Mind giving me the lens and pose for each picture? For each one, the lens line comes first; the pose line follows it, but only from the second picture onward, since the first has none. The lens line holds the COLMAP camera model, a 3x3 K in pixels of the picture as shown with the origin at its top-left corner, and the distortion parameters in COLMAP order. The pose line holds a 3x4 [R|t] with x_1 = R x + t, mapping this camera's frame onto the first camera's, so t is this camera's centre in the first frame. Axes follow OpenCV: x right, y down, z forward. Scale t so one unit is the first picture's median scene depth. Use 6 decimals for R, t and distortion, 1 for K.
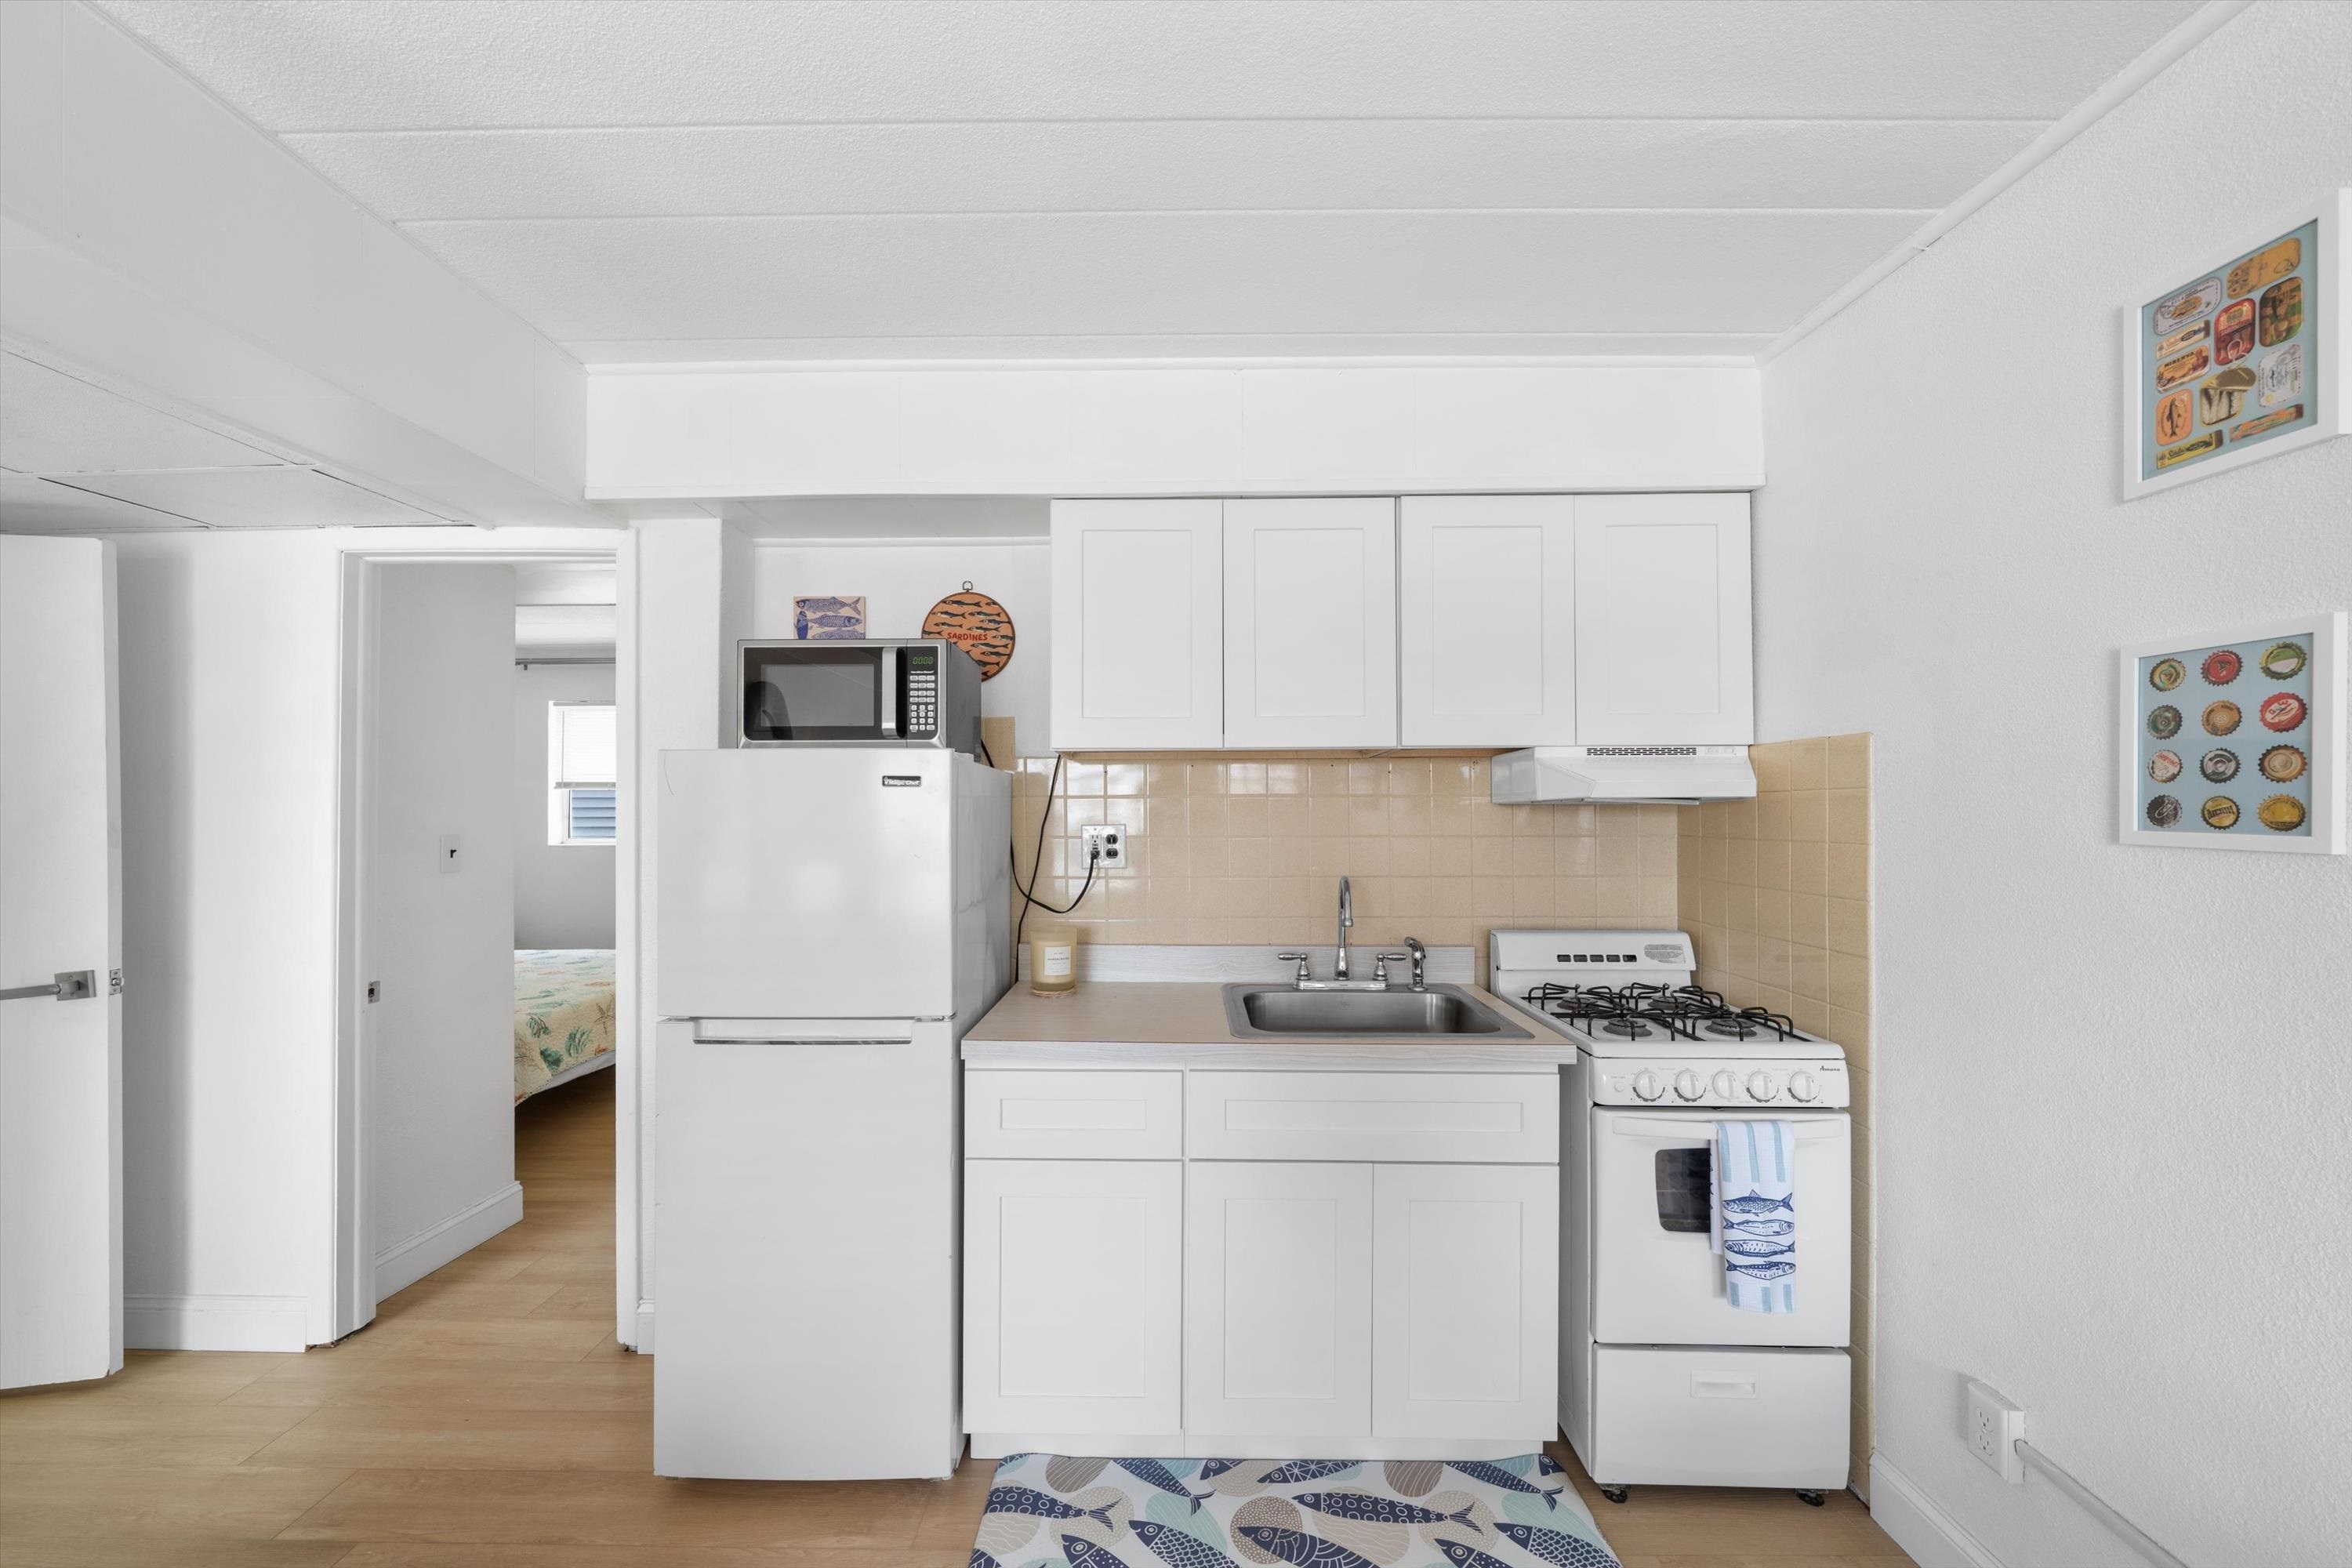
lens RADIAL K [[798.9, 0, 1192.5], [0, 798.9, 815.2], [0, 0, 1]] dist [-0.006413, -0.000090]
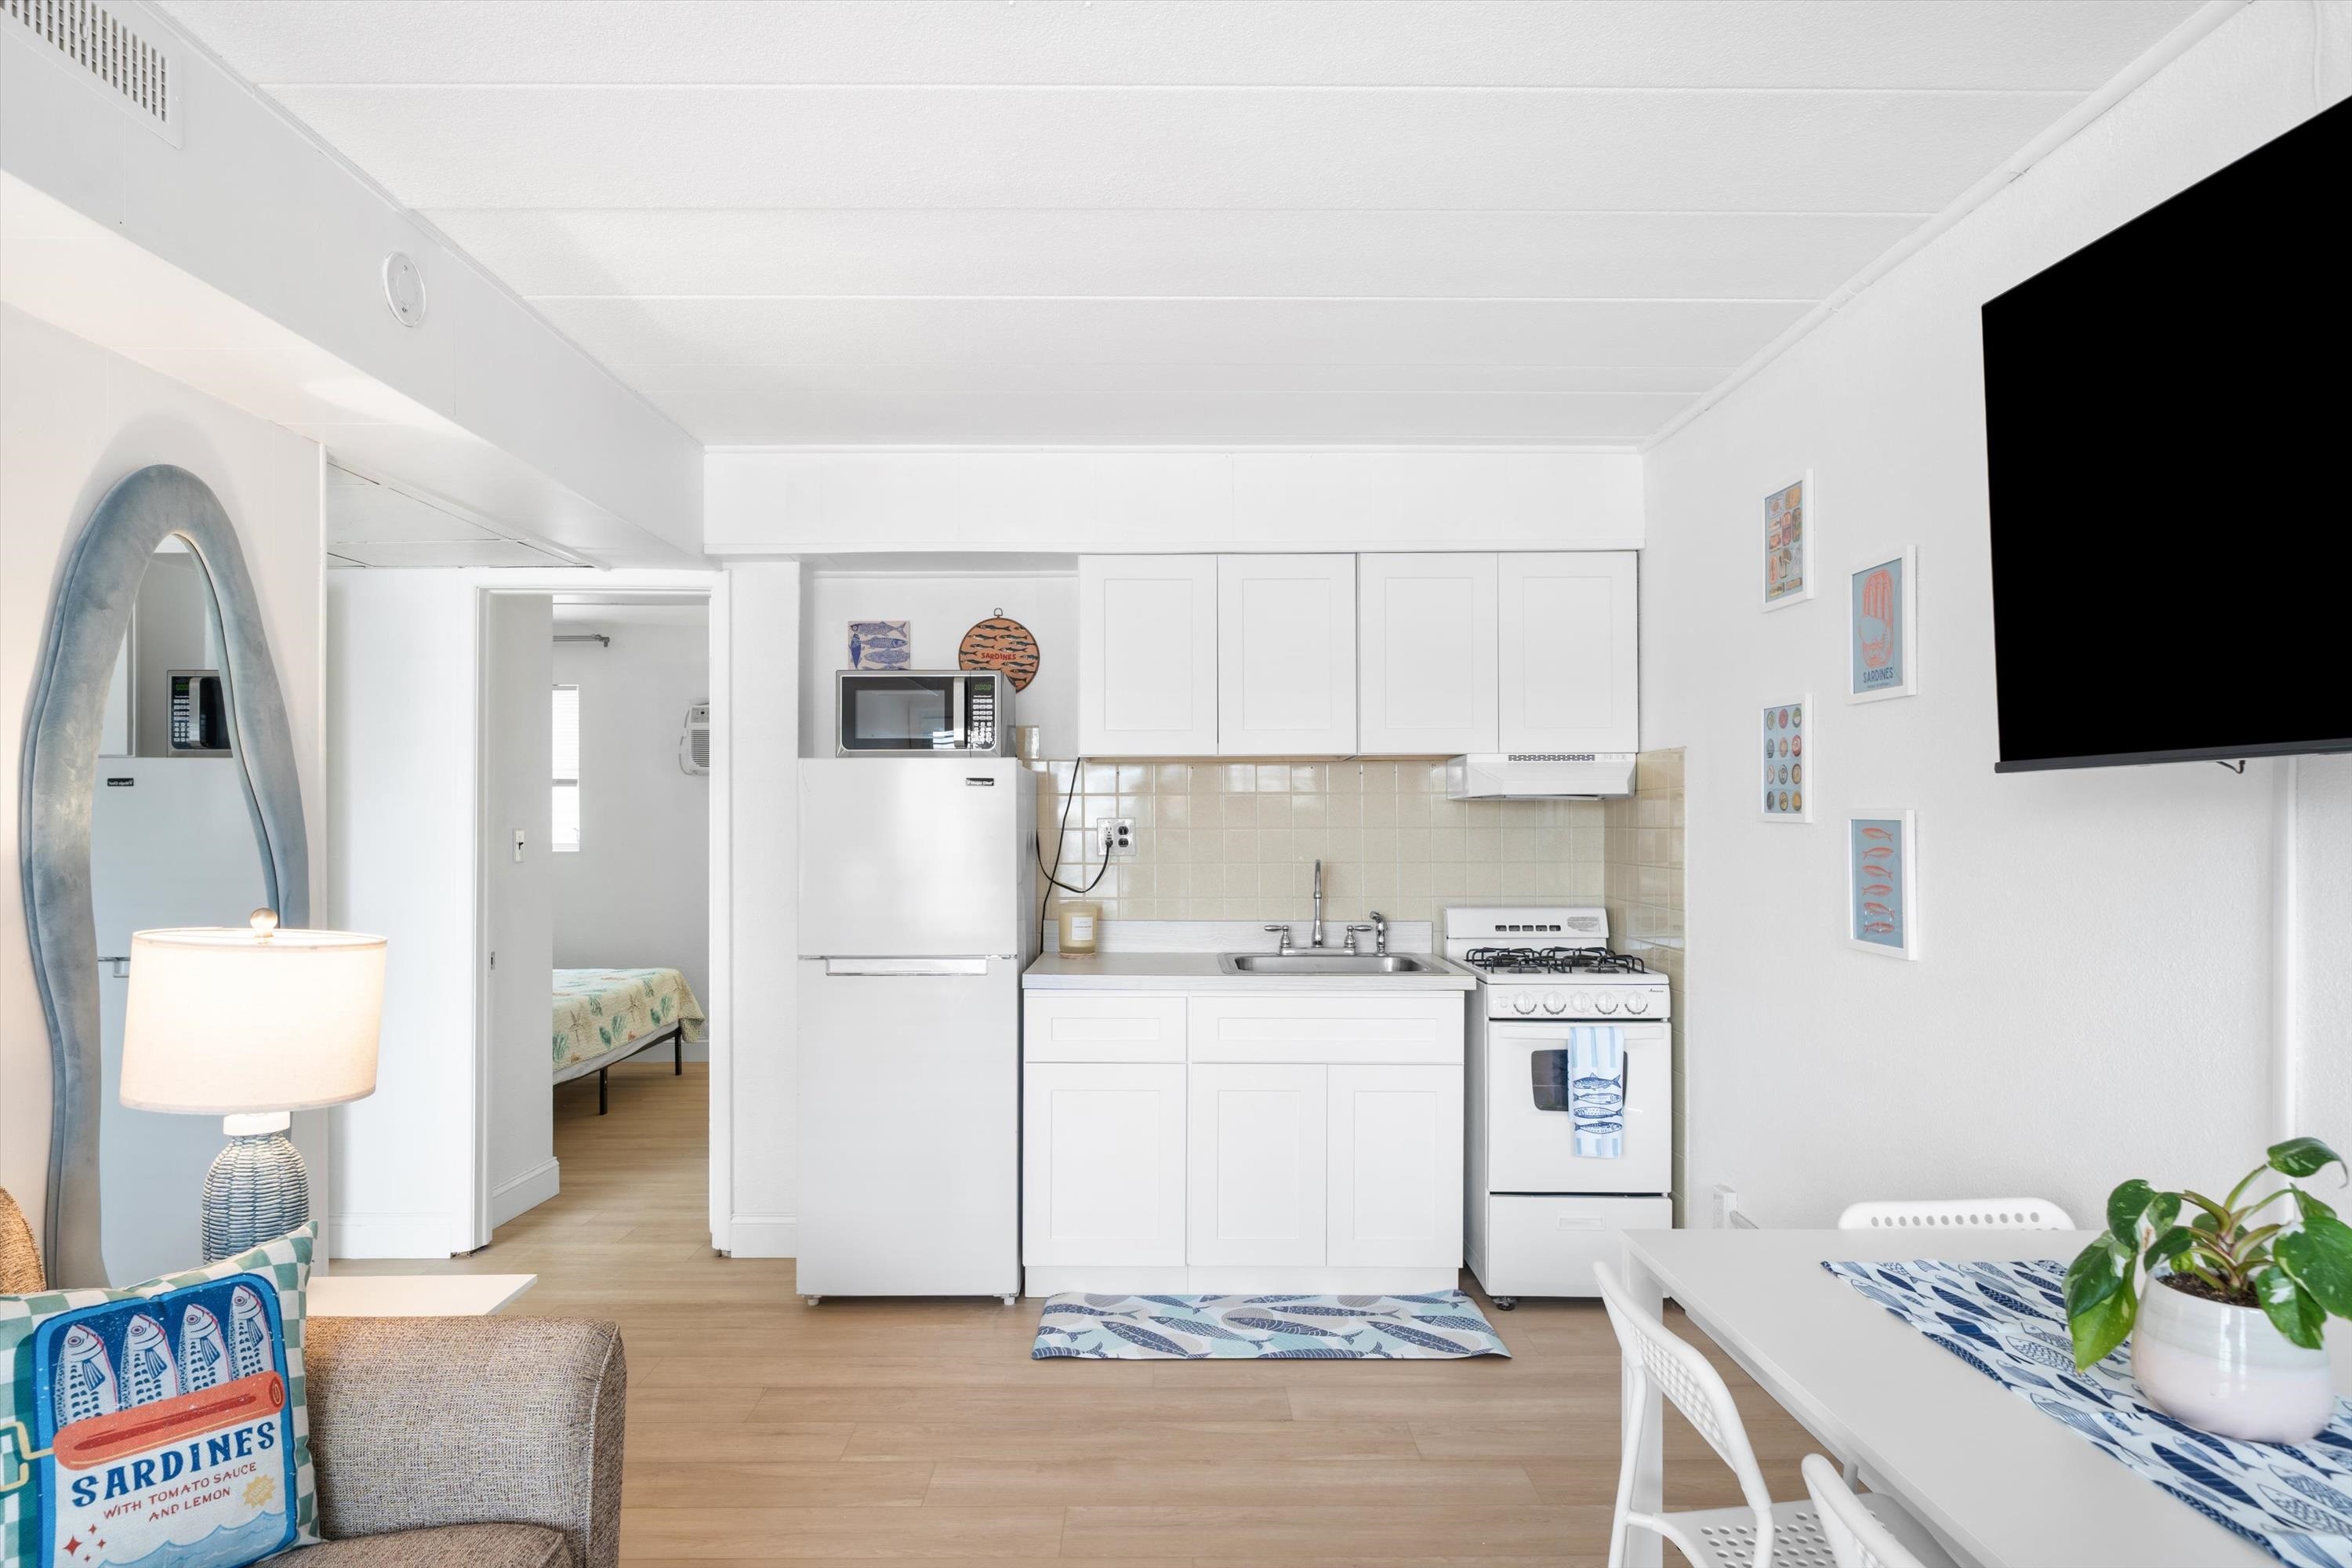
lens RADIAL K [[1323.4, 0, 1186.5], [0, 1323.4, 813.5], [0, 0, 1]] dist [0.001142, -0.001305]
pose [[0.999997, 0.000361, 0.002563, -0.015898], [-0.000327, 0.999914, -0.013097, 0.035610], [-0.002568, 0.013096, 0.999911, -1.100215]]
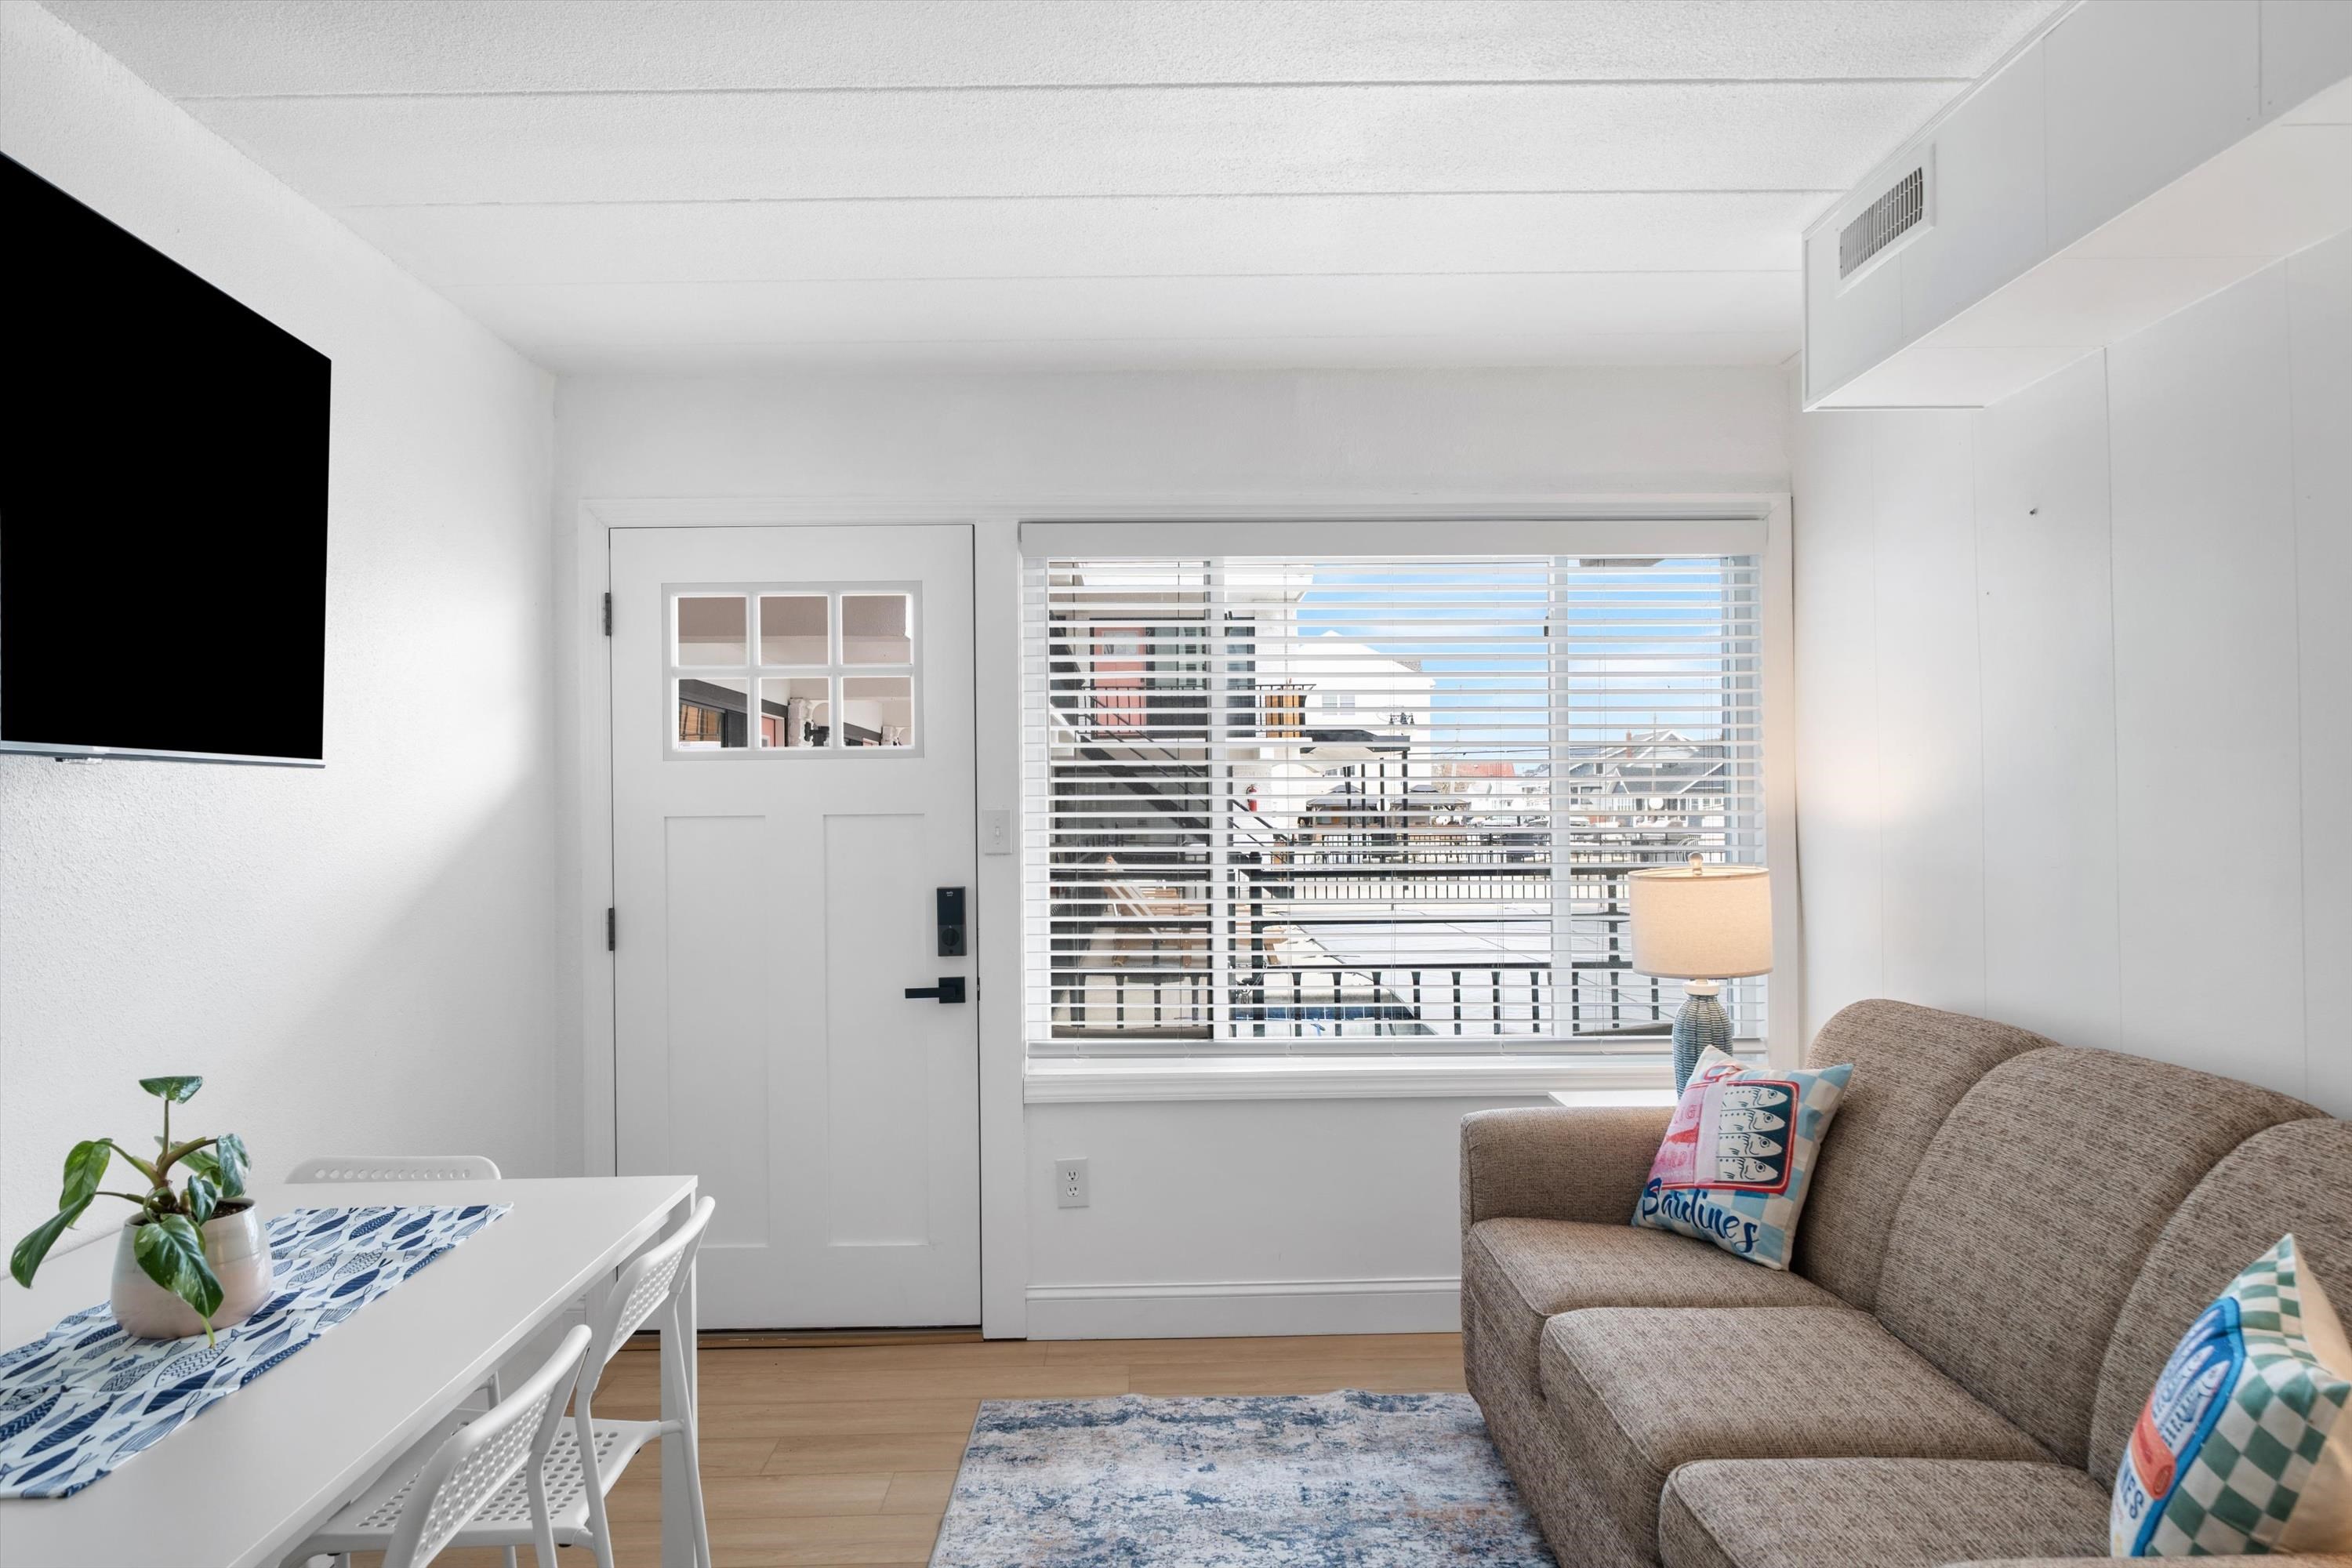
lens RADIAL K [[1481.3, 0, 1152.6], [0, 1481.3, 804.5], [0, 0, 1]] dist [0.010823, 0.002416]
pose [[-0.999940, 0.008218, -0.007296, -0.055603], [0.008251, 0.999956, -0.004483, 0.034993], [0.007259, -0.004543, -0.999963, 0.650489]]
